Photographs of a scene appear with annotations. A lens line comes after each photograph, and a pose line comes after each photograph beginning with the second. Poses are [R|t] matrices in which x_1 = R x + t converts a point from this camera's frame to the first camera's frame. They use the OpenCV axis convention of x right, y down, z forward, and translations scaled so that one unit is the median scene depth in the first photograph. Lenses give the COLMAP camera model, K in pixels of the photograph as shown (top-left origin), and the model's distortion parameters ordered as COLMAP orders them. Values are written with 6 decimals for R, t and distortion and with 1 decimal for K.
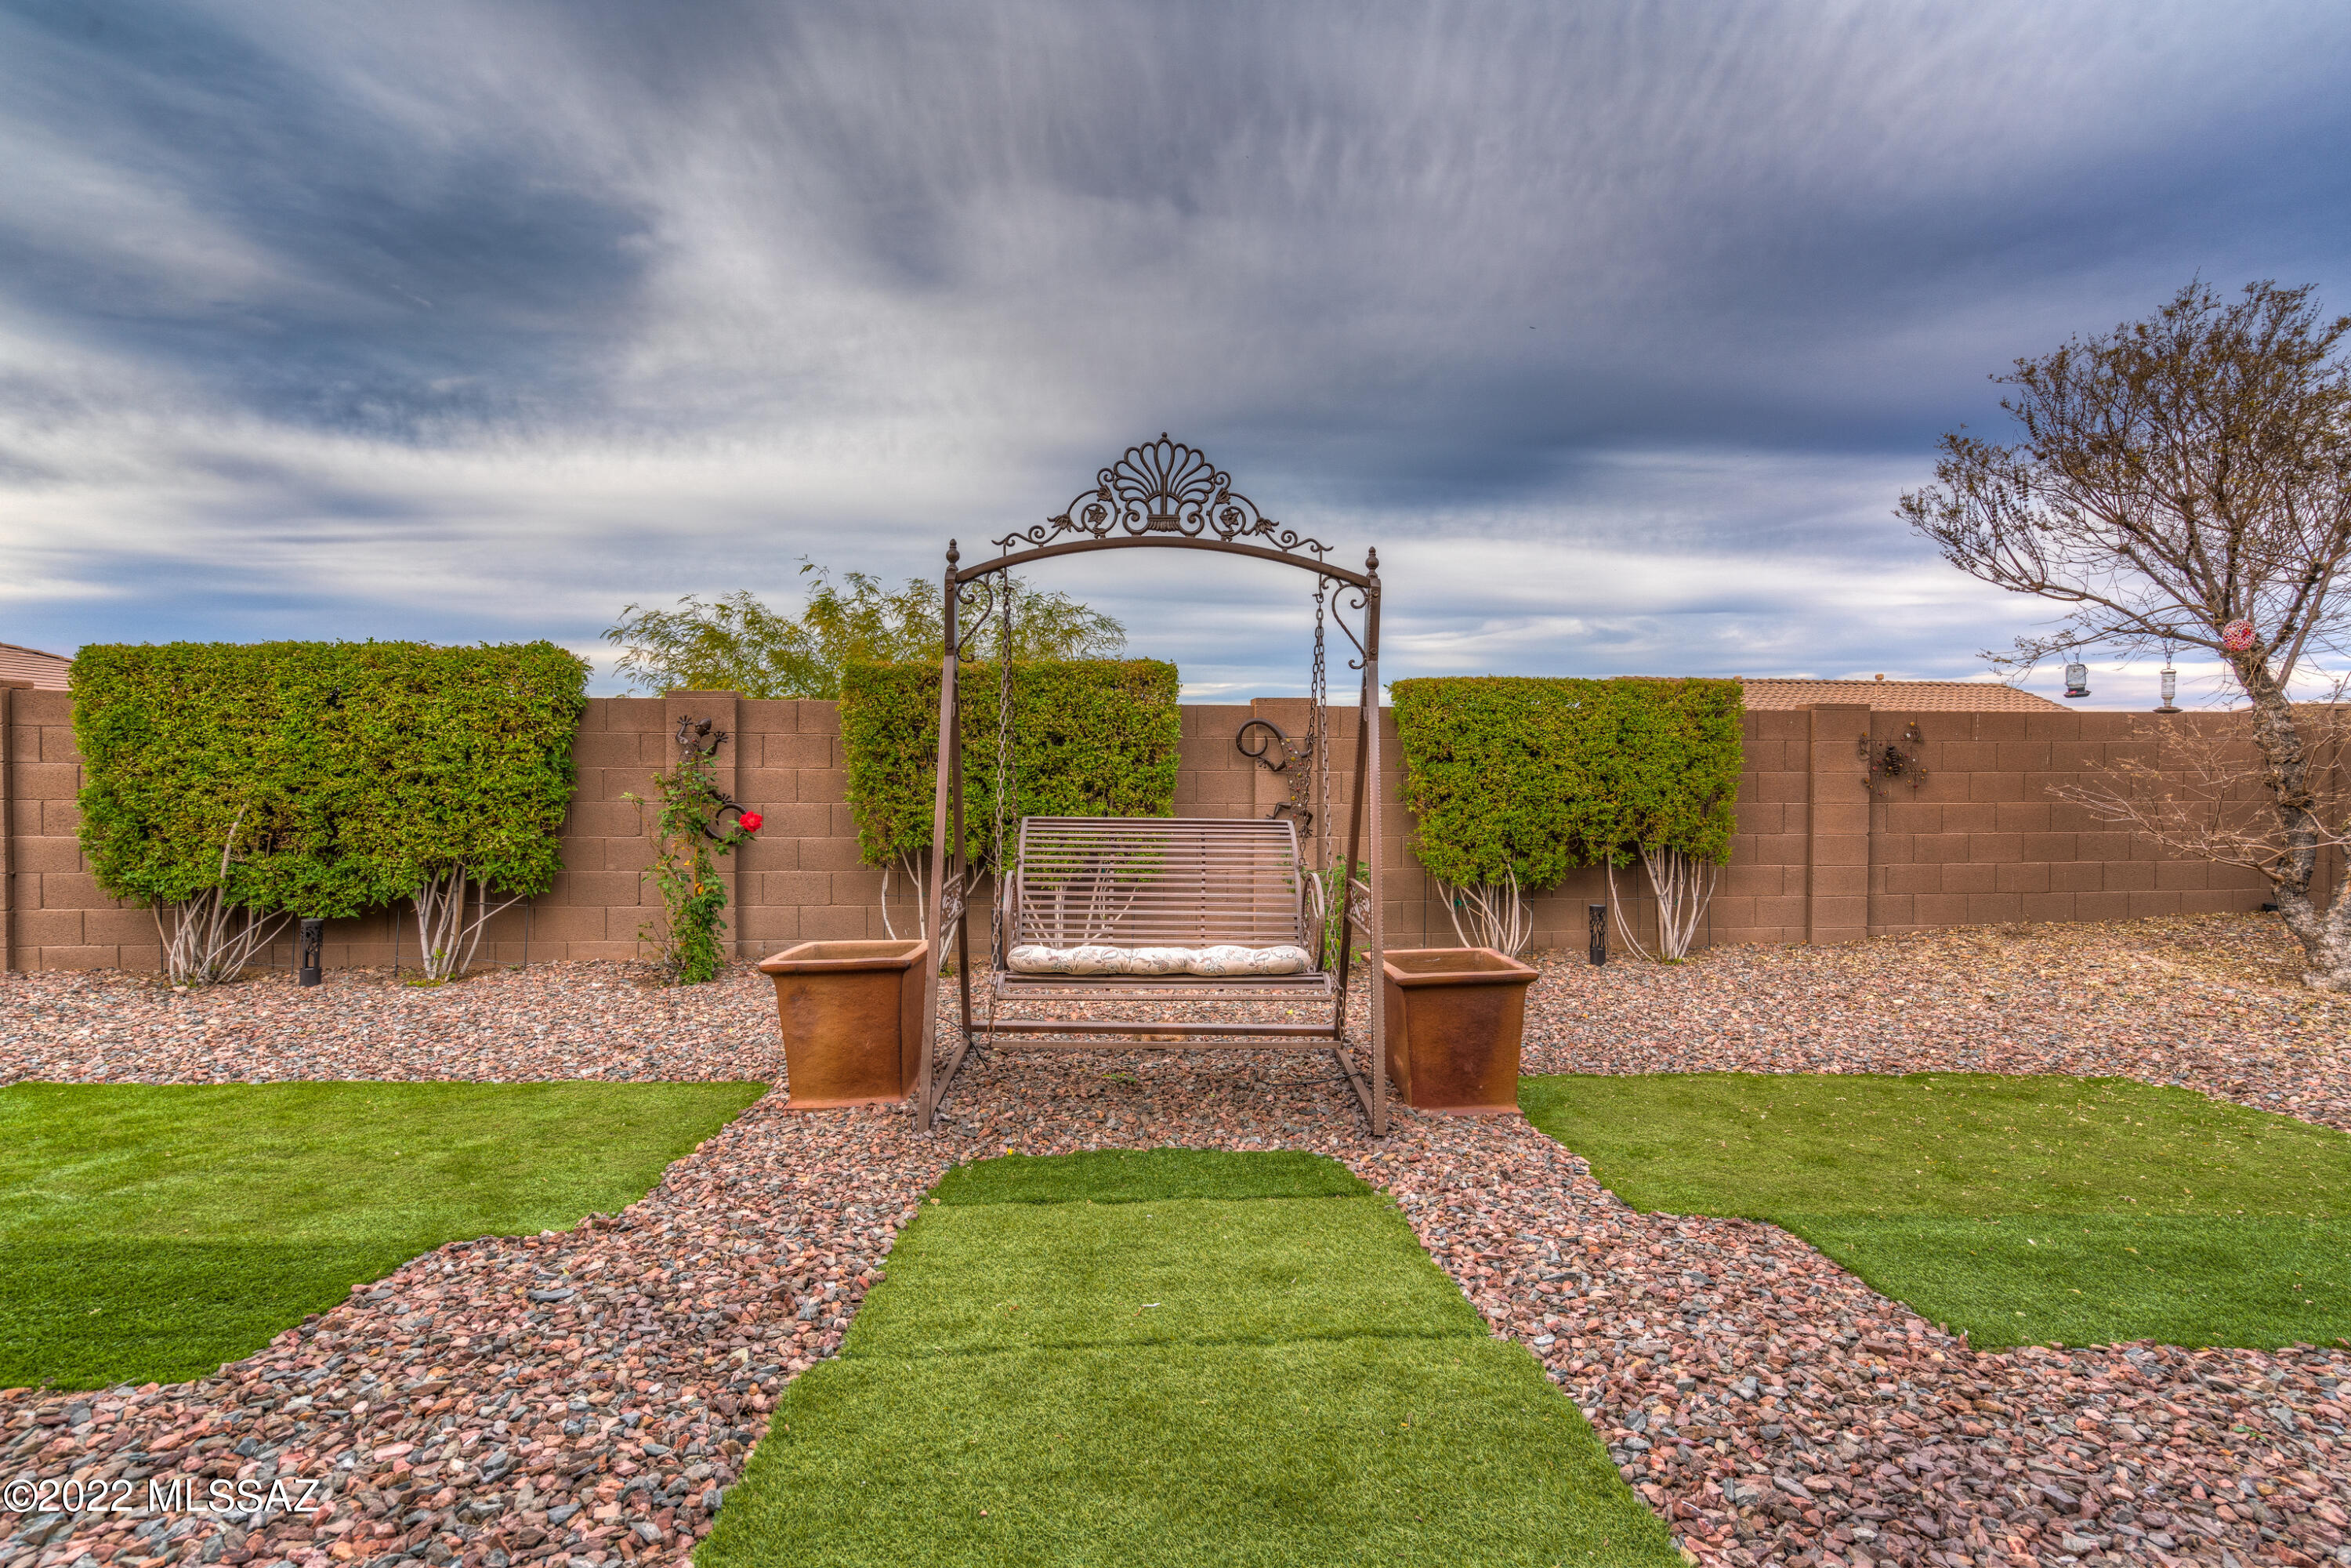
lens RADIAL K [[1056.1, 0, 1170.7], [0, 1056.1, 768.5], [0, 0, 1]] dist [0.000884, 0.000191]
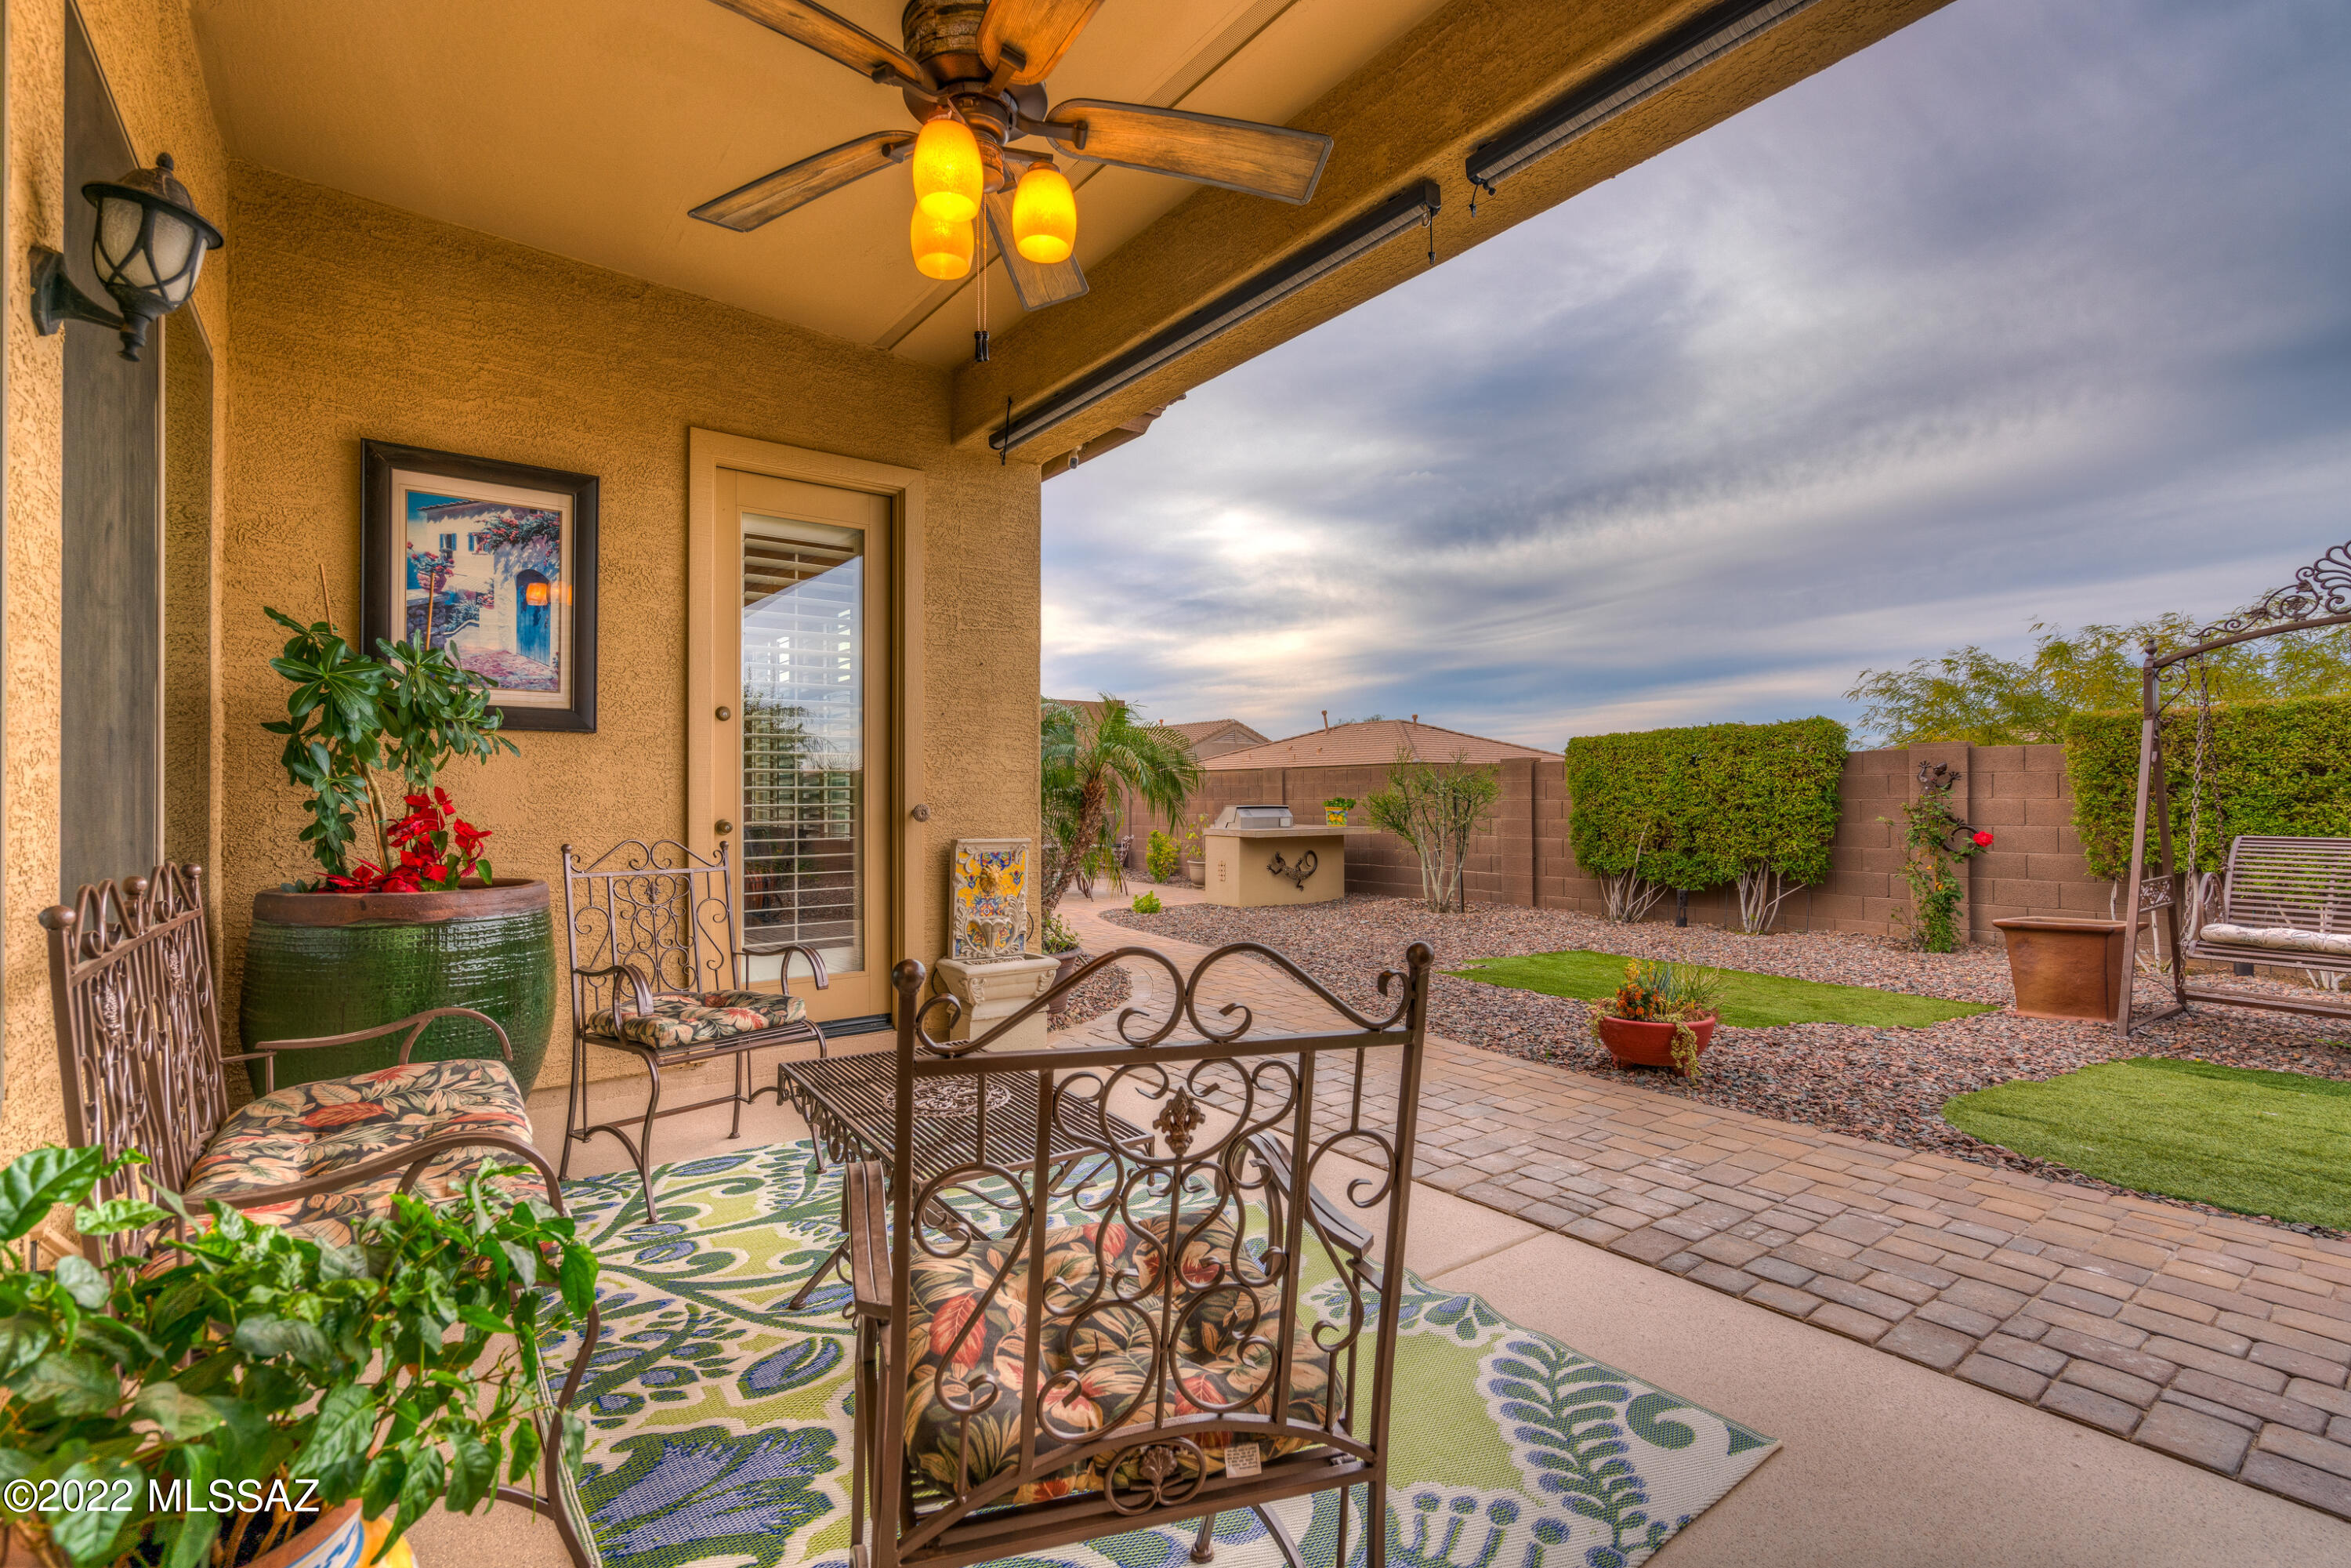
lens RADIAL K [[1056.1, 0, 1163.3], [0, 1056.1, 804.0], [0, 0, 1]] dist [0.000884, 0.000191]
pose [[0.515053, -0.005466, -0.857141, 0.219608], [0.007805, 0.999968, -0.001686, 0.000089], [0.857123, -0.005822, 0.515079, -0.589027]]
